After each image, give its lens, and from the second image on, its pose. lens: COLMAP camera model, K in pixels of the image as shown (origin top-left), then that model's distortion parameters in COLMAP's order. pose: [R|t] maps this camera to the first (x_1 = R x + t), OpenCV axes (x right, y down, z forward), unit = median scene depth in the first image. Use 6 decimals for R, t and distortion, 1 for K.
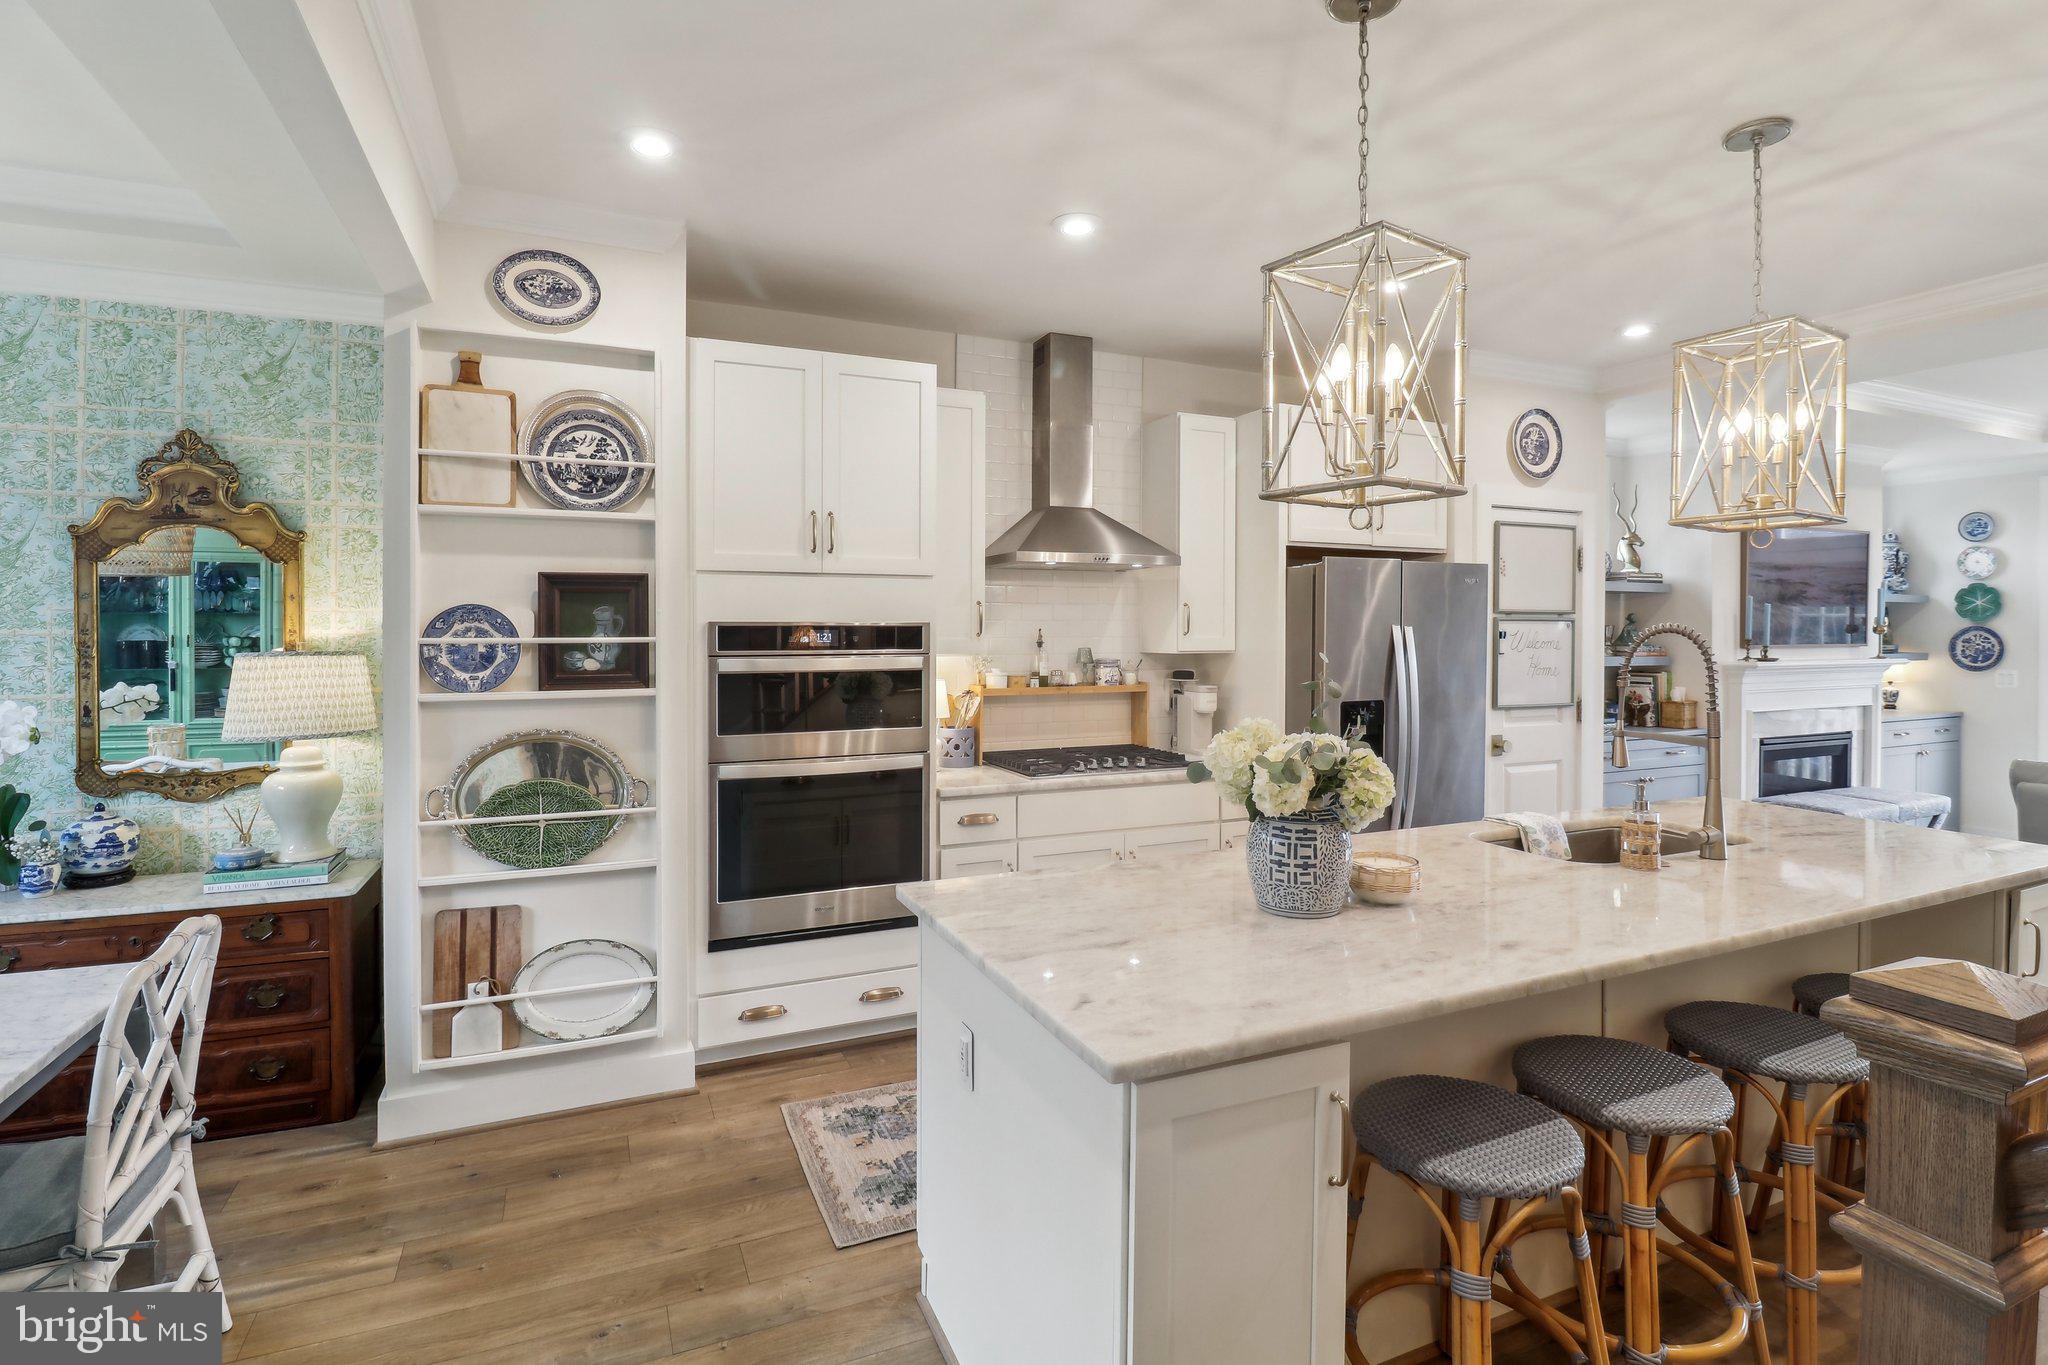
lens RADIAL K [[964.2, 0, 1025.4], [0, 964.2, 634.8], [0, 0, 1]] dist [0.004543, -0.007716]
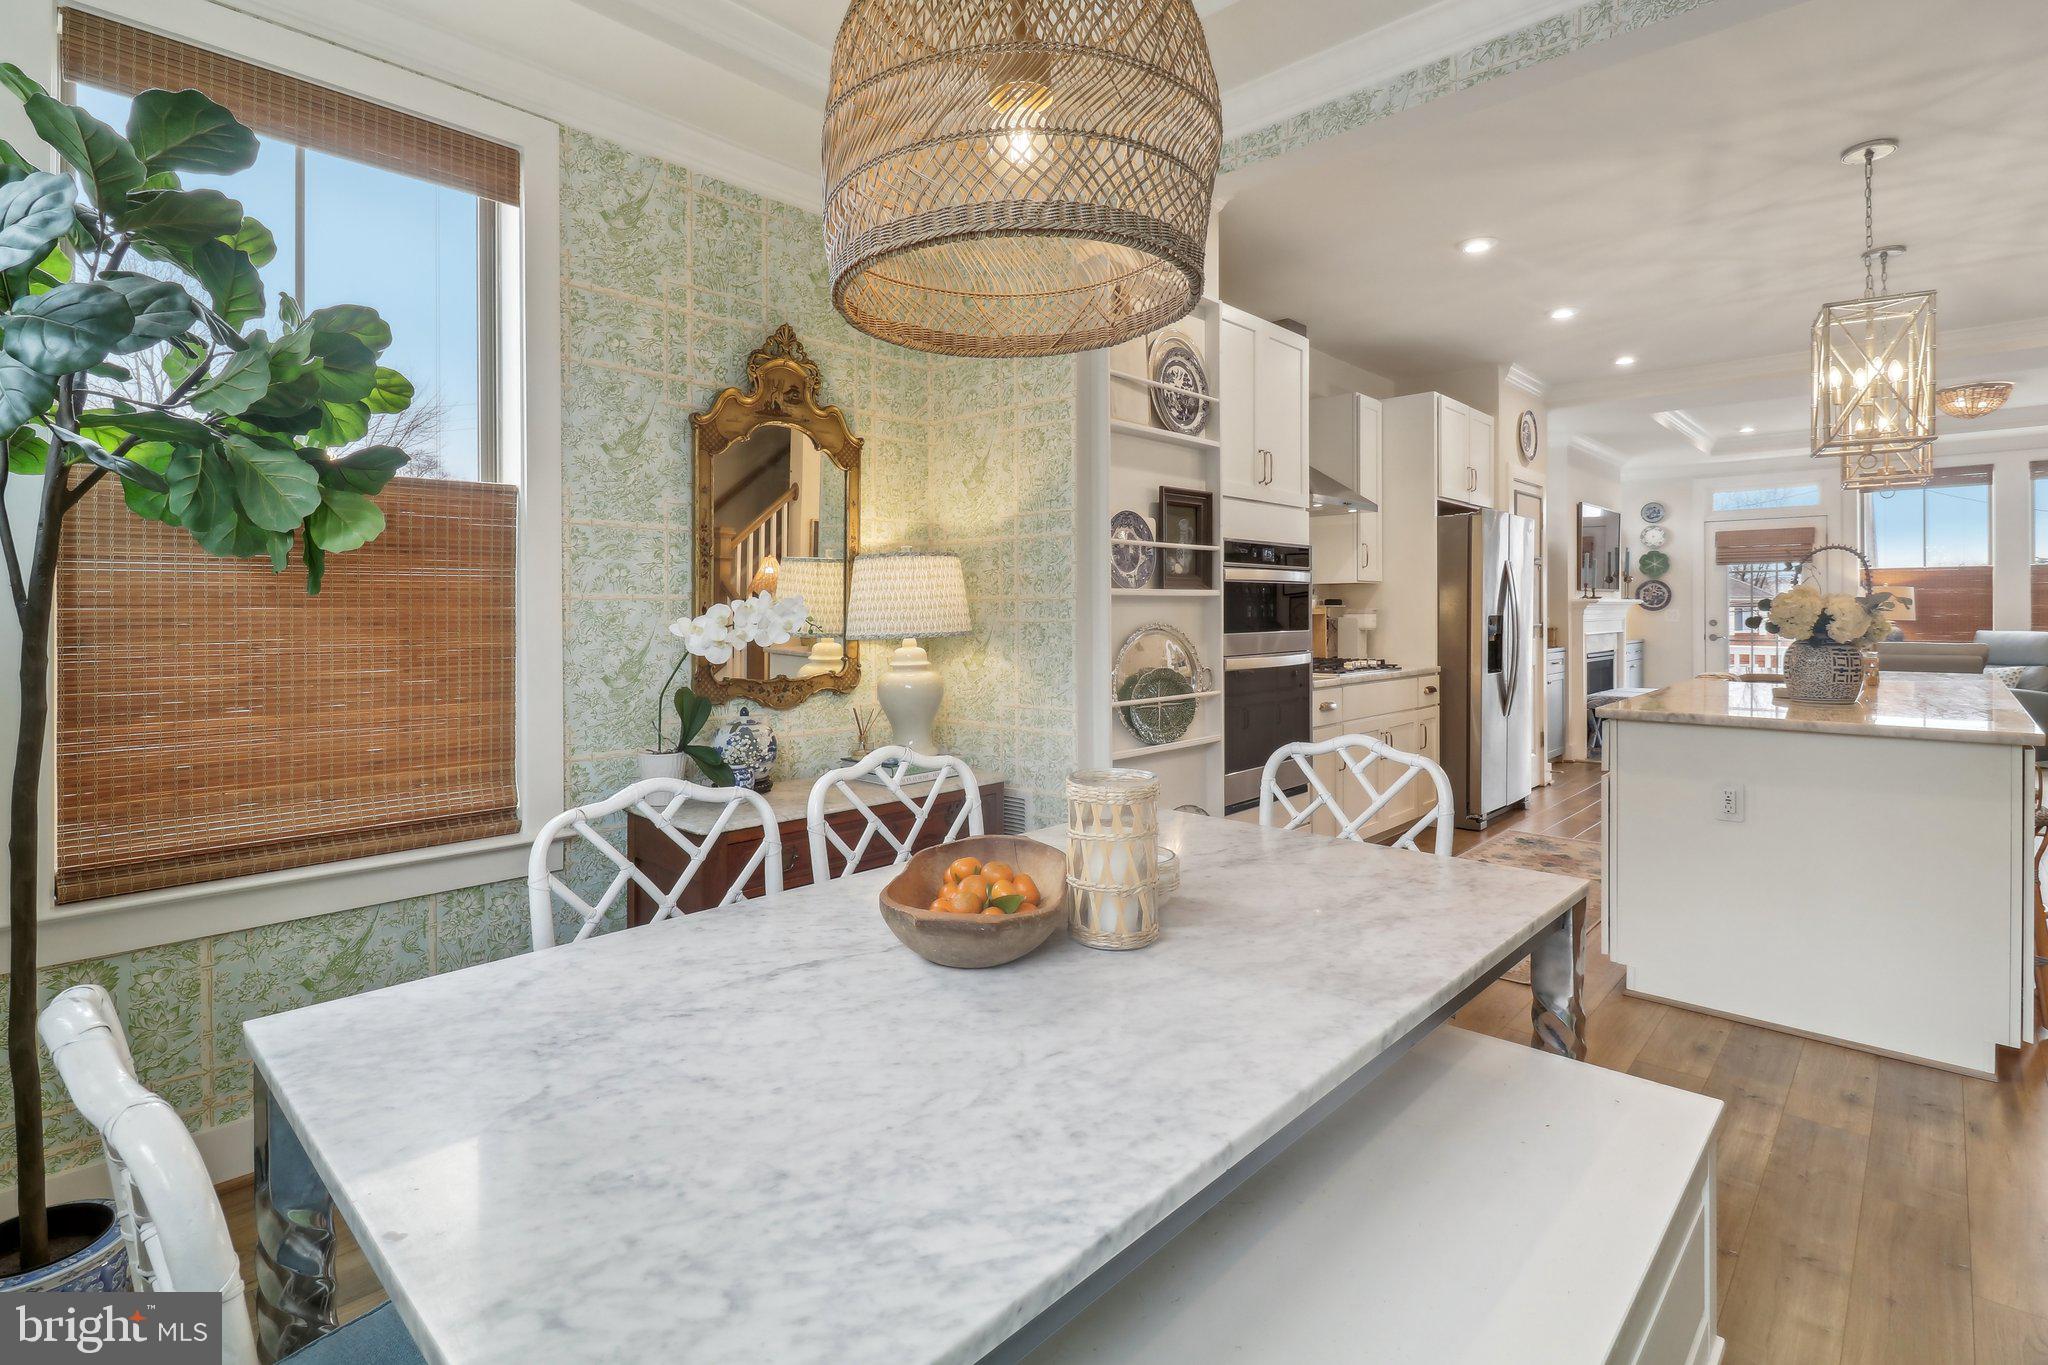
lens RADIAL K [[964.2, 0, 1025.4], [0, 964.2, 620.6], [0, 0, 1]] dist [0.004543, -0.007716]
pose [[0.920332, -0.009783, 0.391015, -1.067231], [0.009168, 0.999952, 0.003438, 0.087468], [-0.391030, 0.000420, 0.920378, 0.011604]]
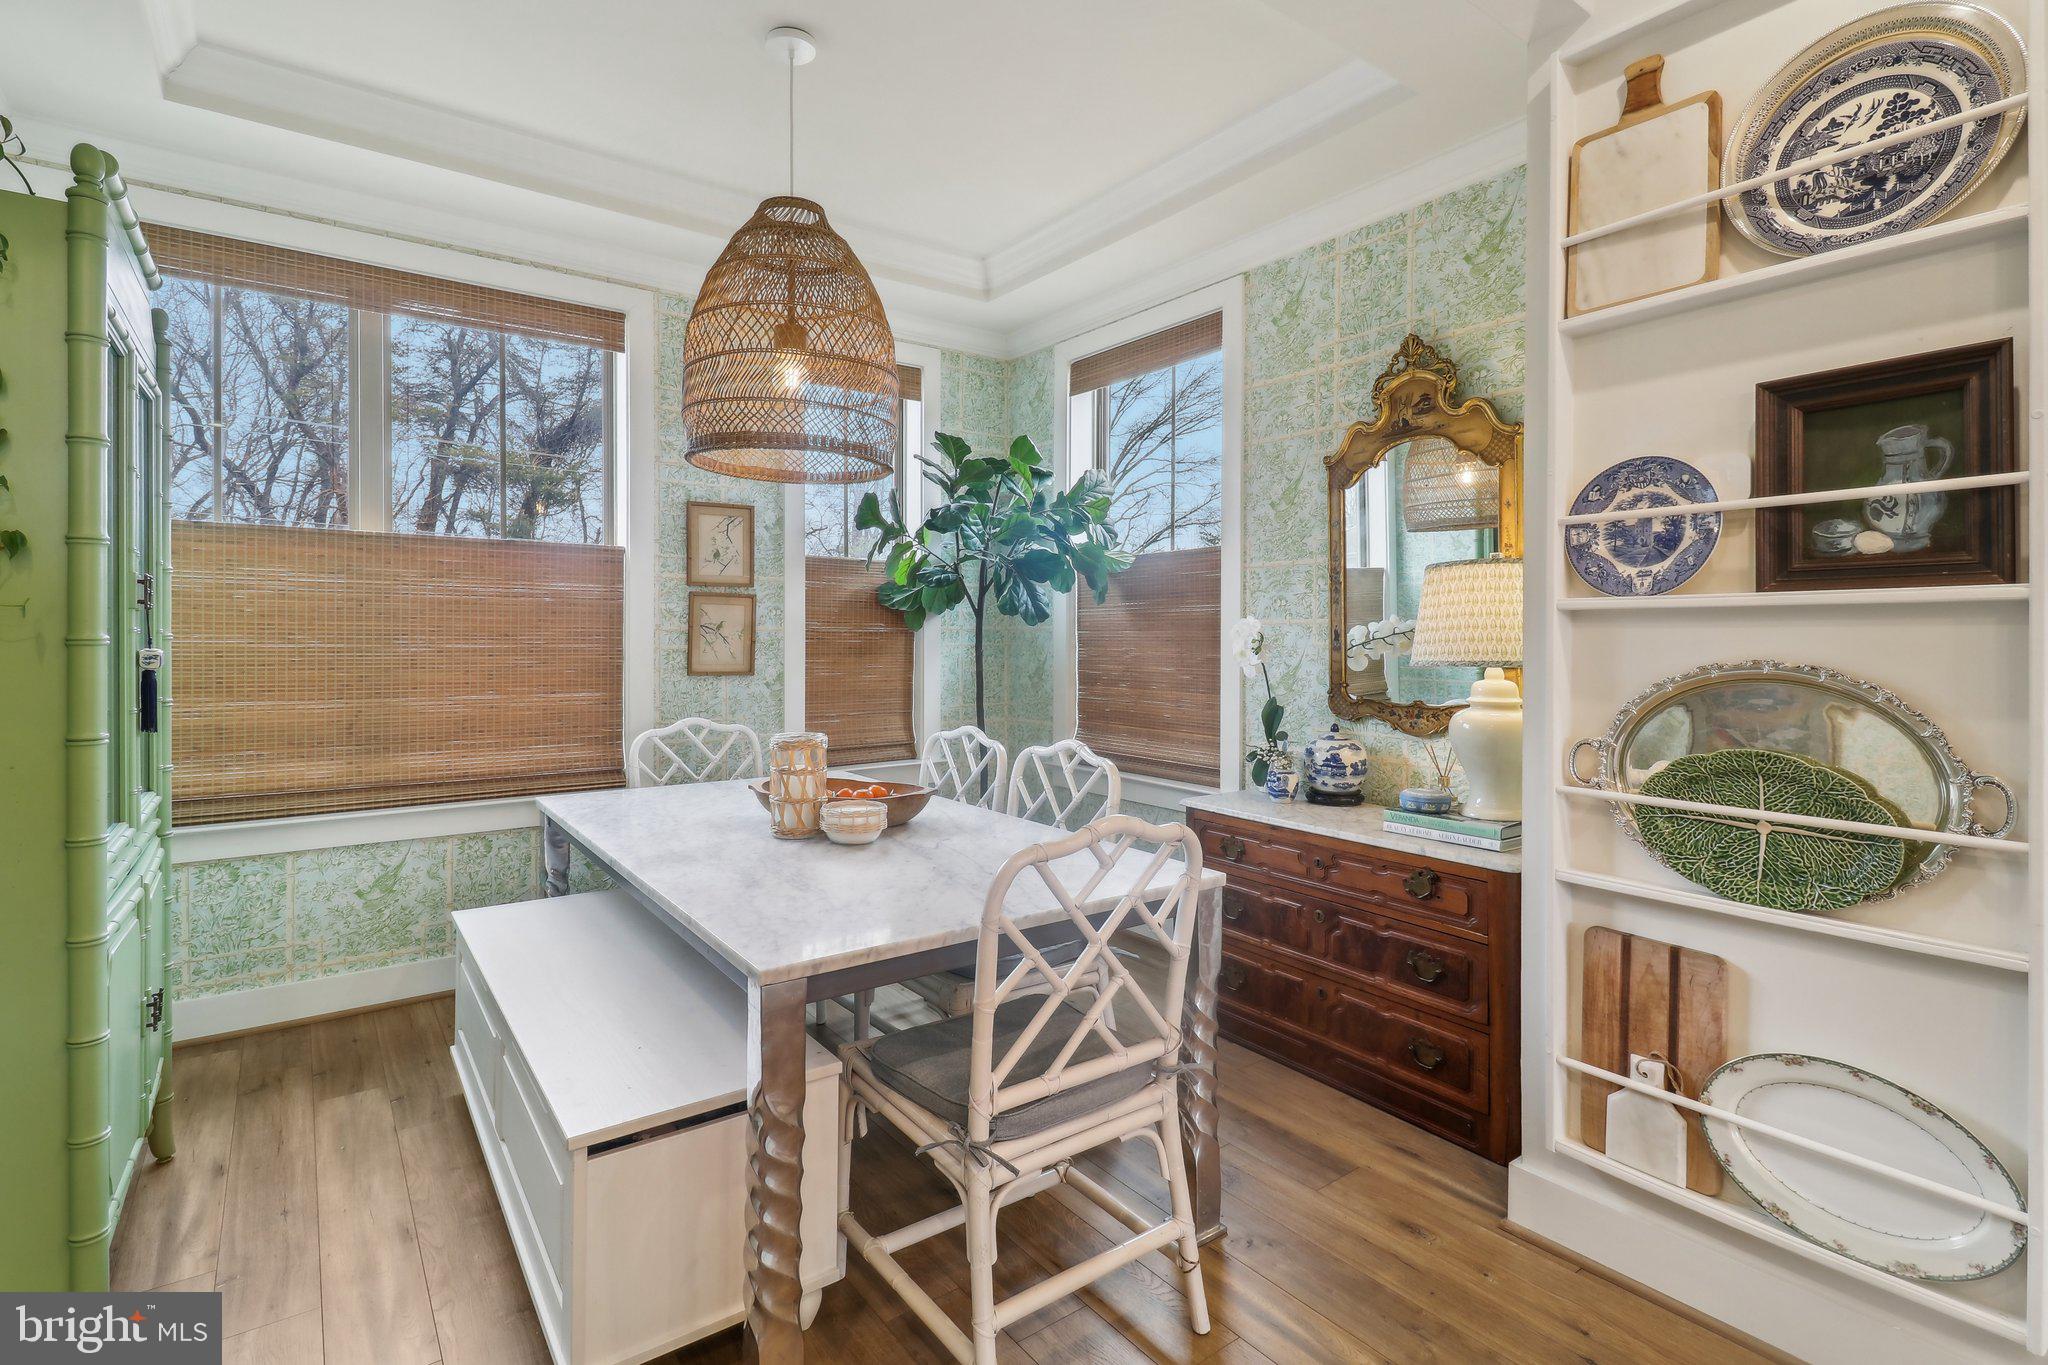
lens RADIAL K [[964.2, 0, 973.2], [0, 964.2, 637.1], [0, 0, 1]] dist [0.004543, -0.007716]
pose [[0.182478, 0.000765, -0.983210, -0.030962], [-0.004964, 0.999988, -0.000143, 0.084412], [0.983197, 0.004907, 0.182480, 0.431142]]
